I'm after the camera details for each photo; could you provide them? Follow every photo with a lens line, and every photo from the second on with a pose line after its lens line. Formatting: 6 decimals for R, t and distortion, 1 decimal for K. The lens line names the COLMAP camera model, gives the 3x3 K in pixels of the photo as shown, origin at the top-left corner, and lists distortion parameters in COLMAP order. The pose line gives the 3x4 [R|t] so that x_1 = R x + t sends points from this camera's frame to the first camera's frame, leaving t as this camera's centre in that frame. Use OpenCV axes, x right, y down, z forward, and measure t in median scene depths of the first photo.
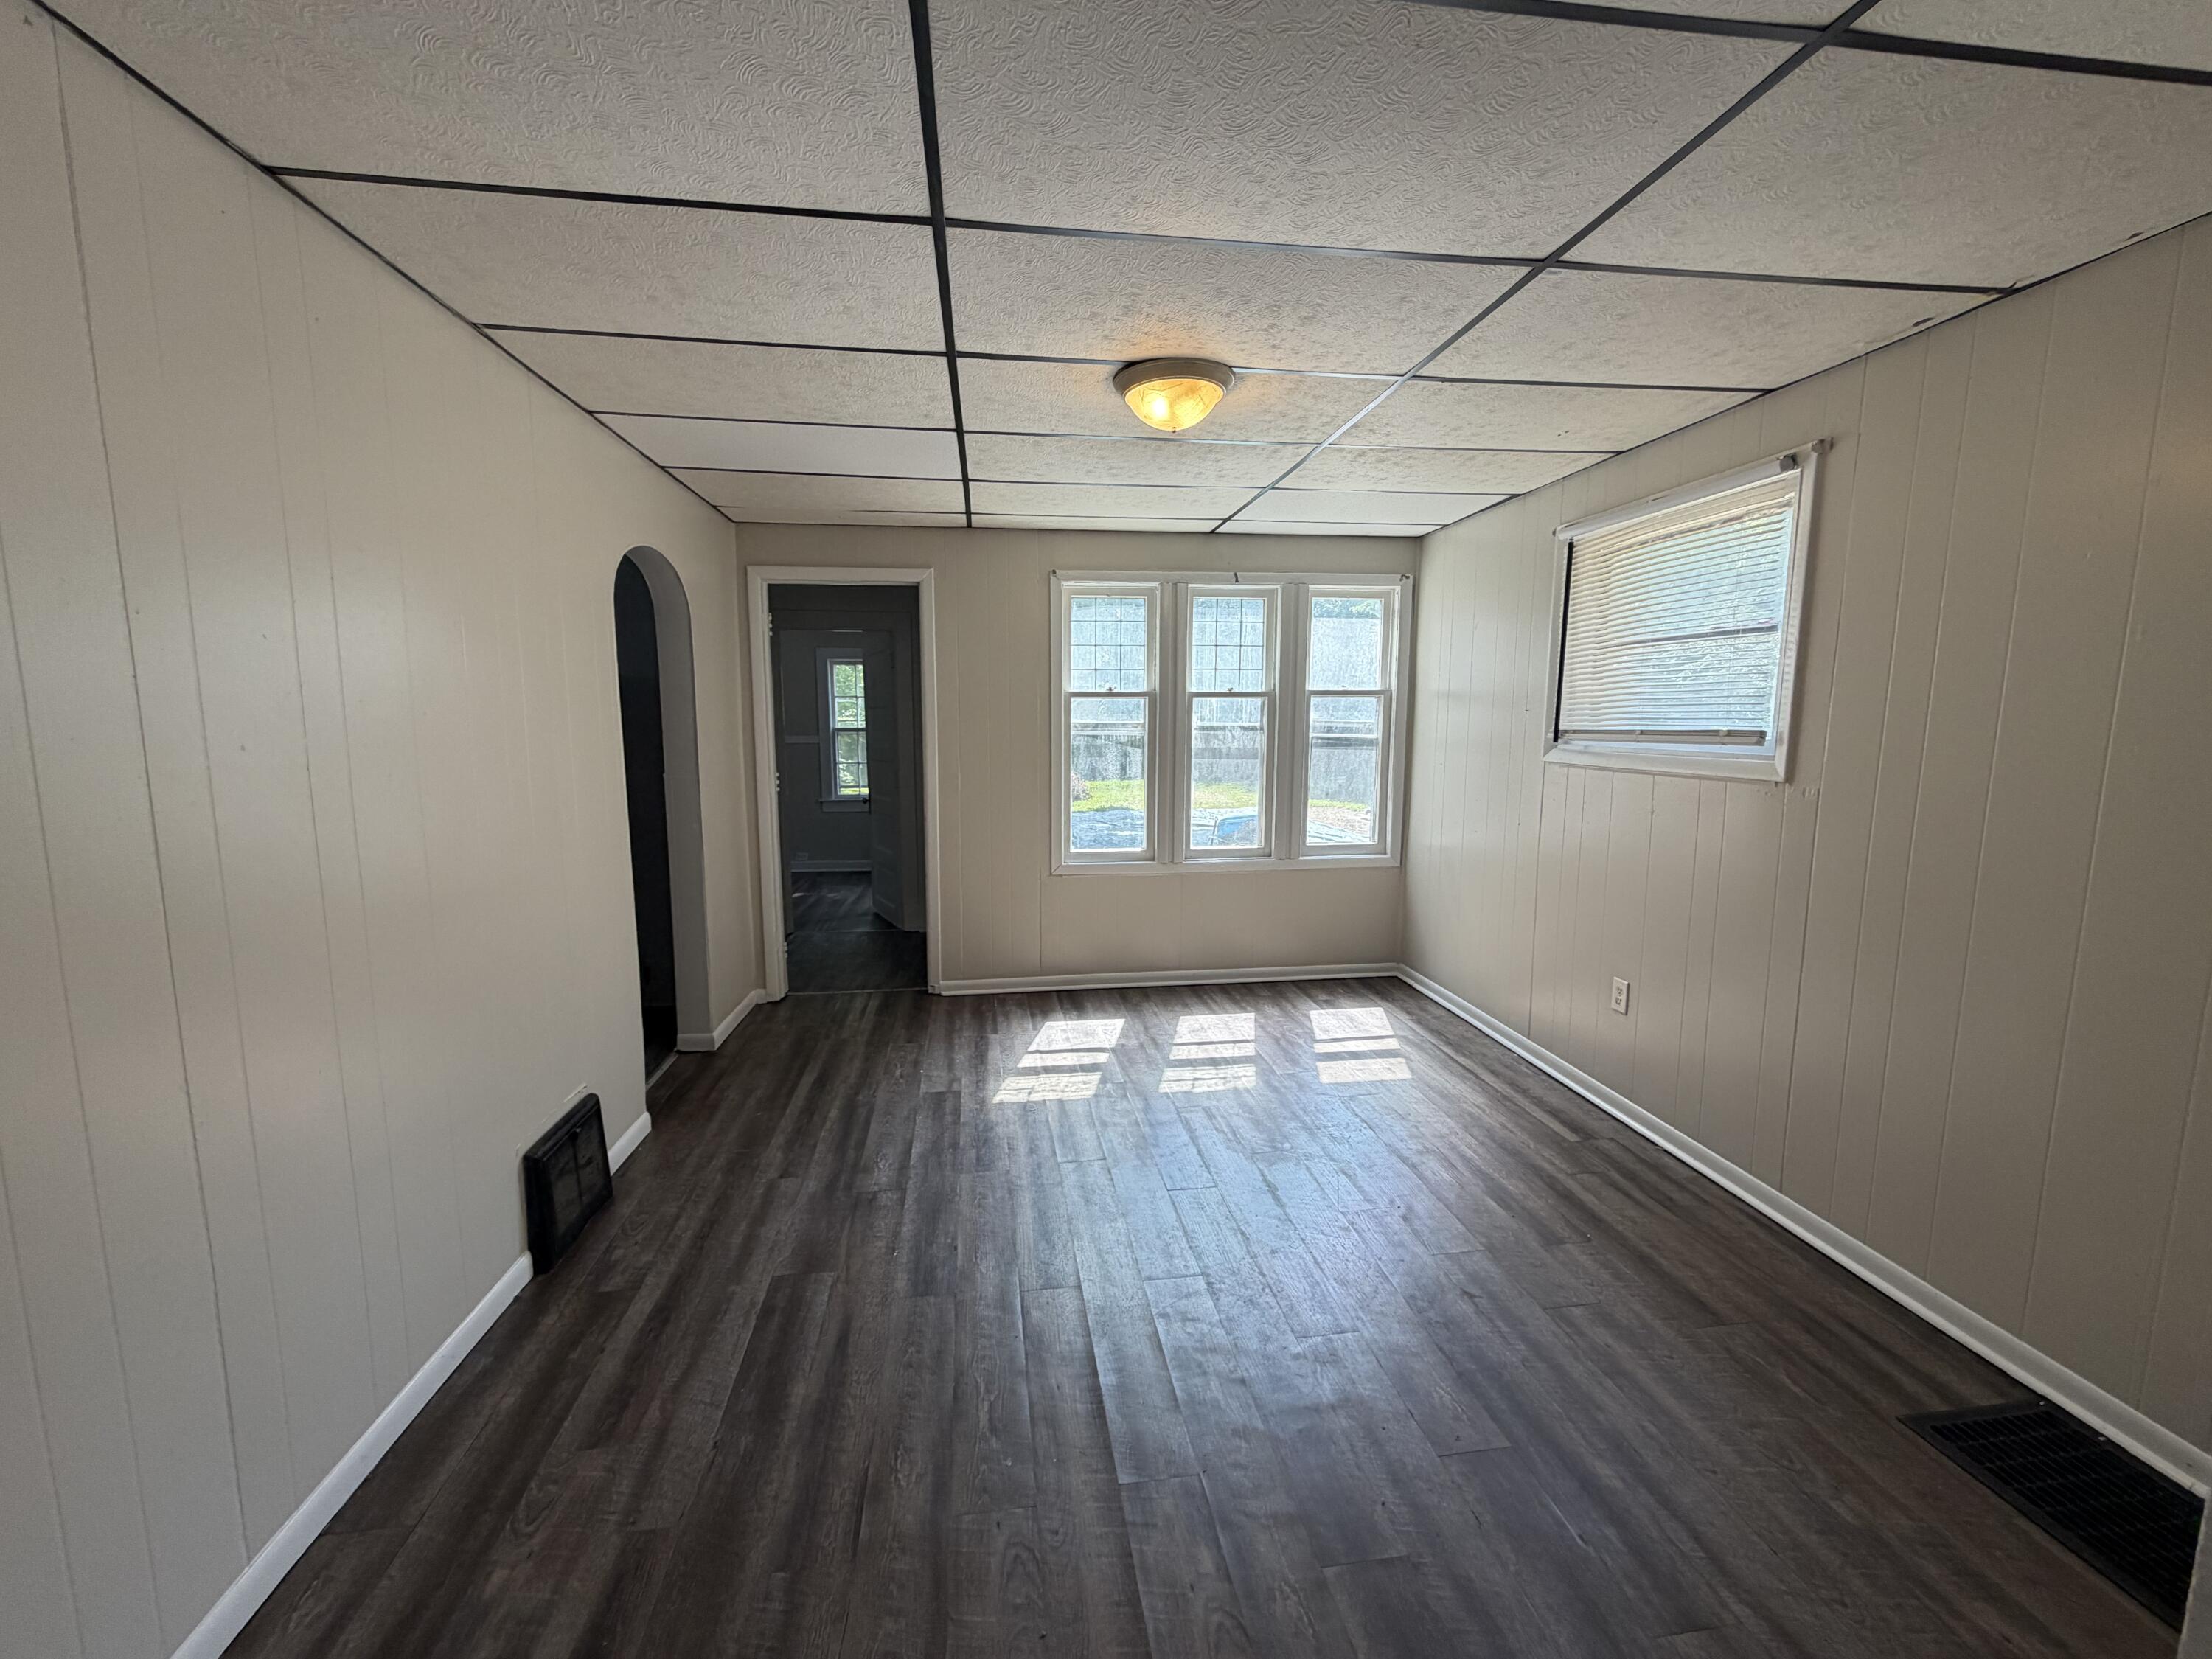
lens RADIAL K [[888.8, 0, 1102.9], [0, 888.8, 831.9], [0, 0, 1]] dist [-0.001880, -0.000487]
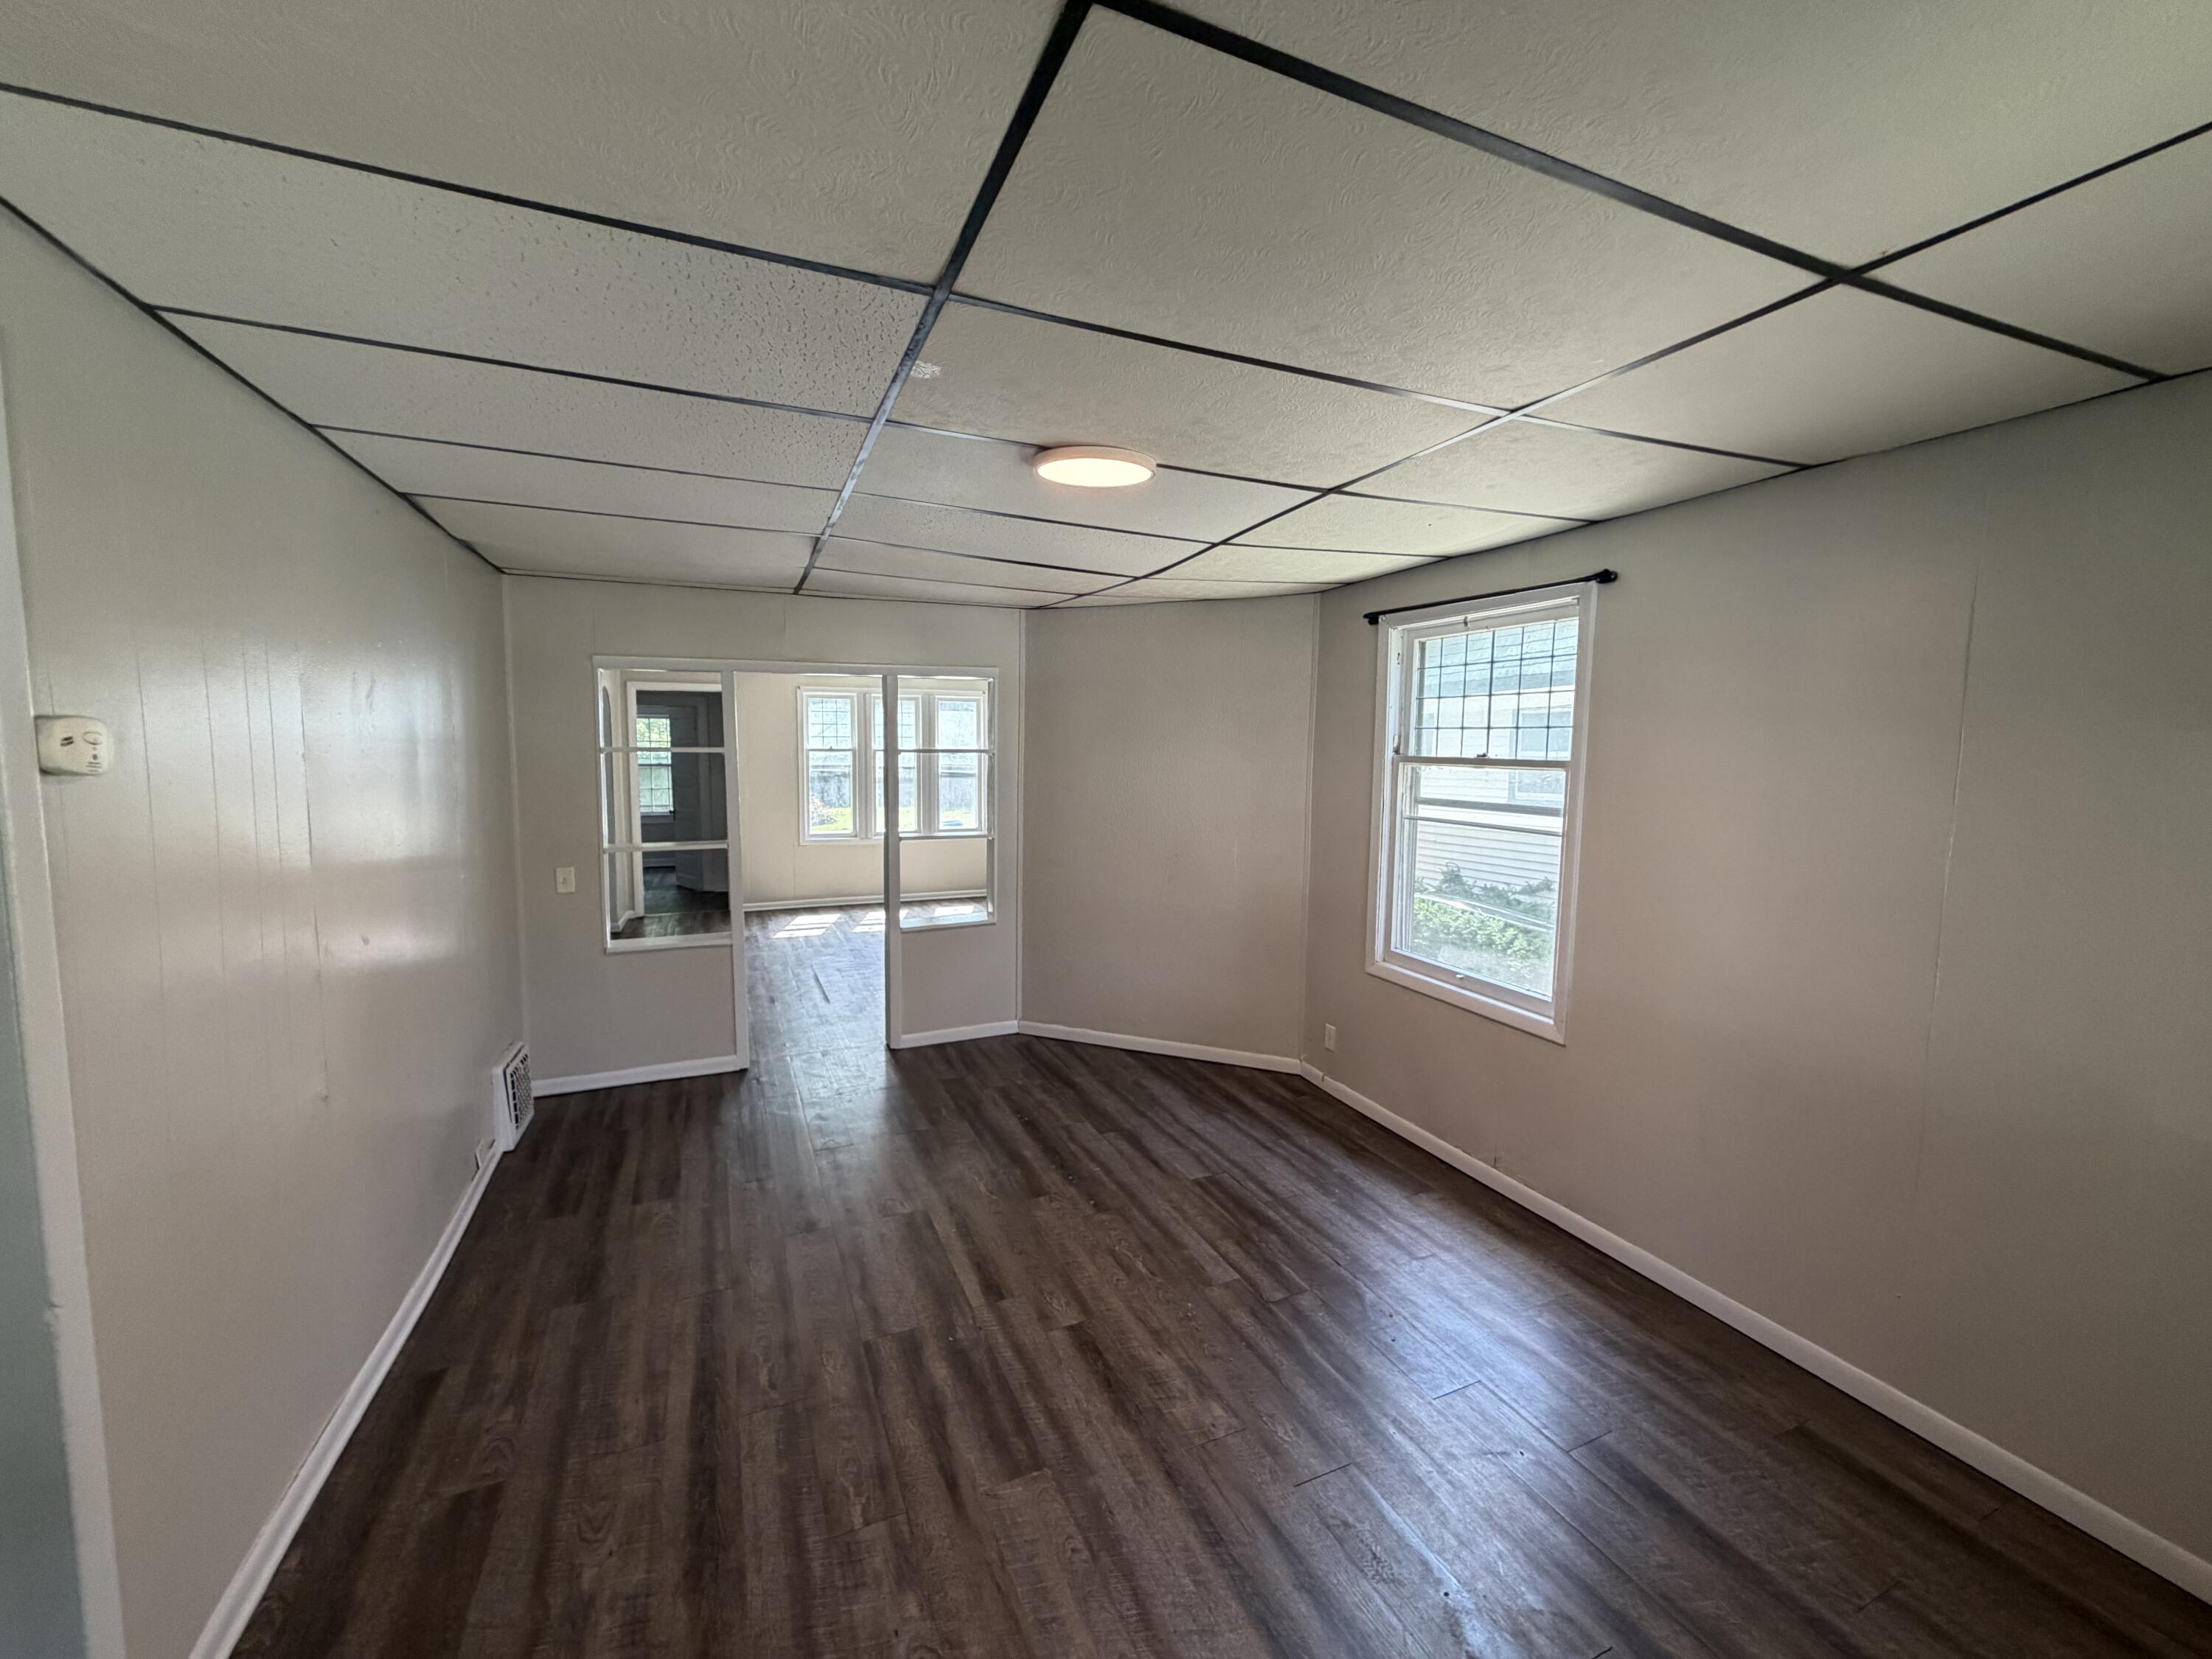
lens RADIAL K [[888.8, 0, 1110.0], [0, 888.8, 832.5], [0, 0, 1]] dist [-0.001880, -0.000487]
pose [[0.959635, -0.016746, 0.280749, 0.059969], [0.027366, 0.999049, -0.033949, 0.136797], [-0.279914, 0.040262, 0.959181, -1.312777]]
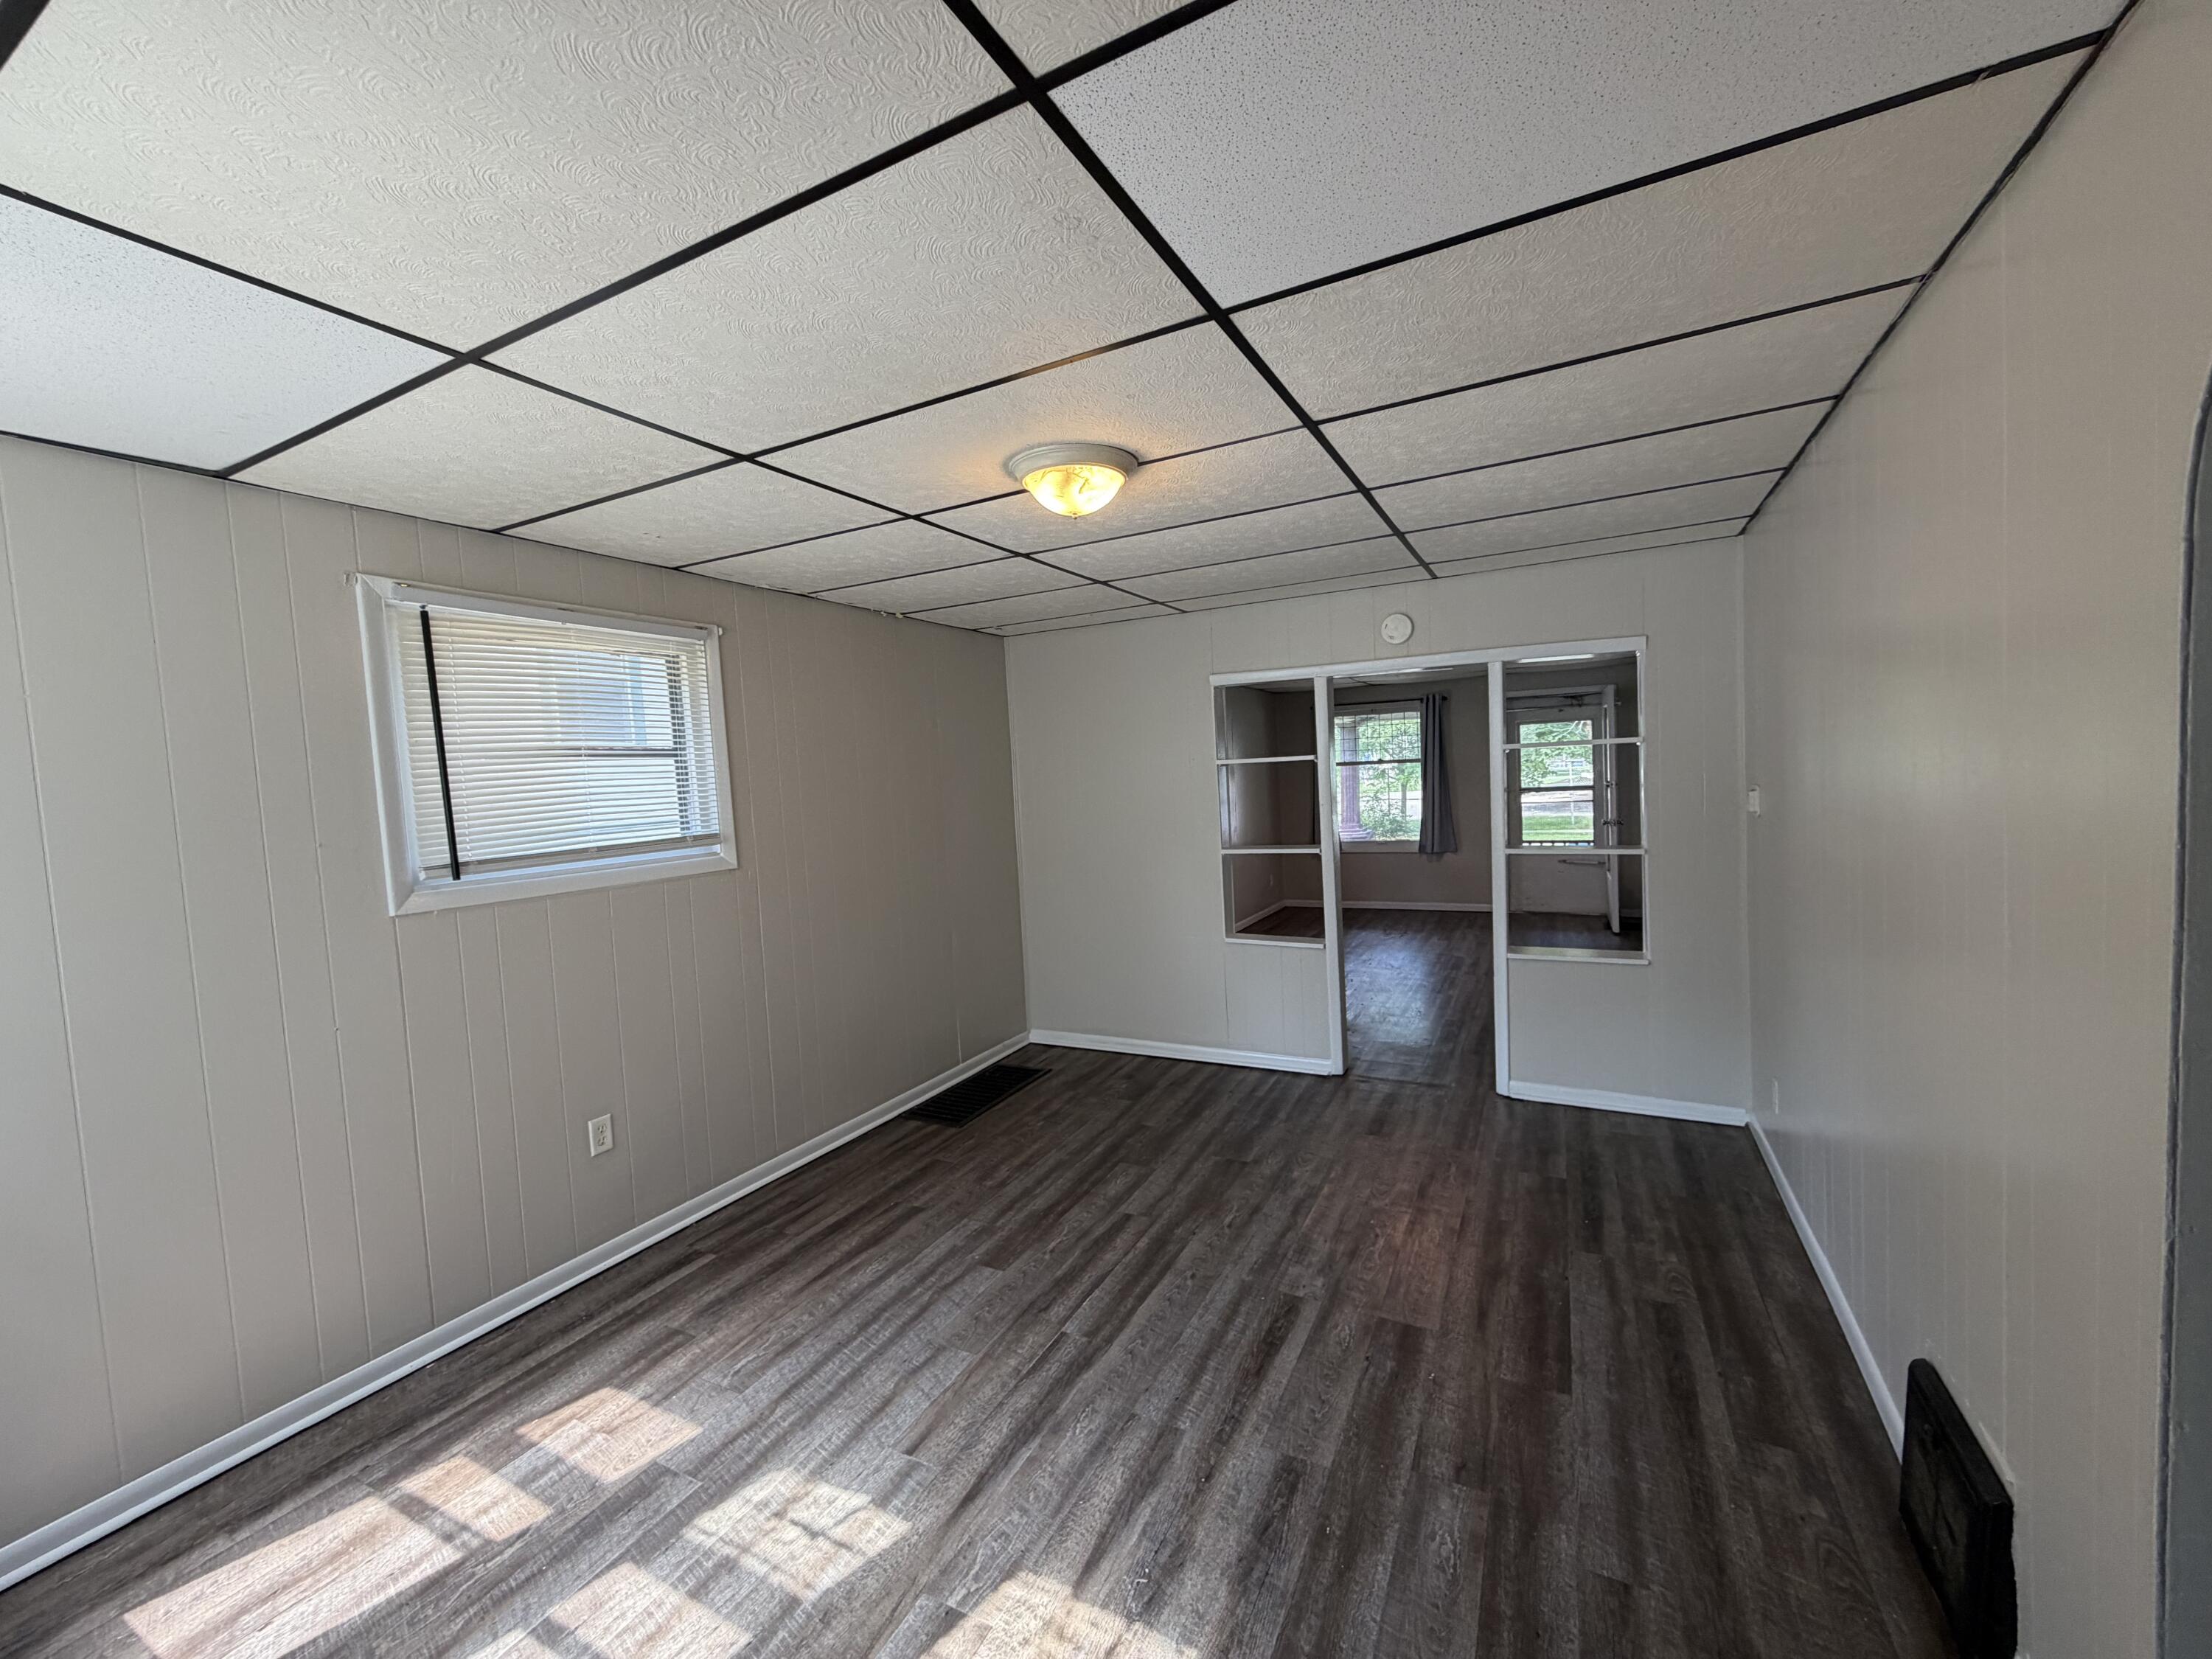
lens RADIAL K [[888.8, 0, 1103.7], [0, 888.8, 826.4], [0, 0, 1]] dist [-0.001880, -0.000487]
pose [[-0.816822, 0.007396, 0.576842, -0.342122], [0.125267, 0.978334, 0.164838, -0.196087], [-0.563125, 0.206903, -0.800051, 1.265462]]
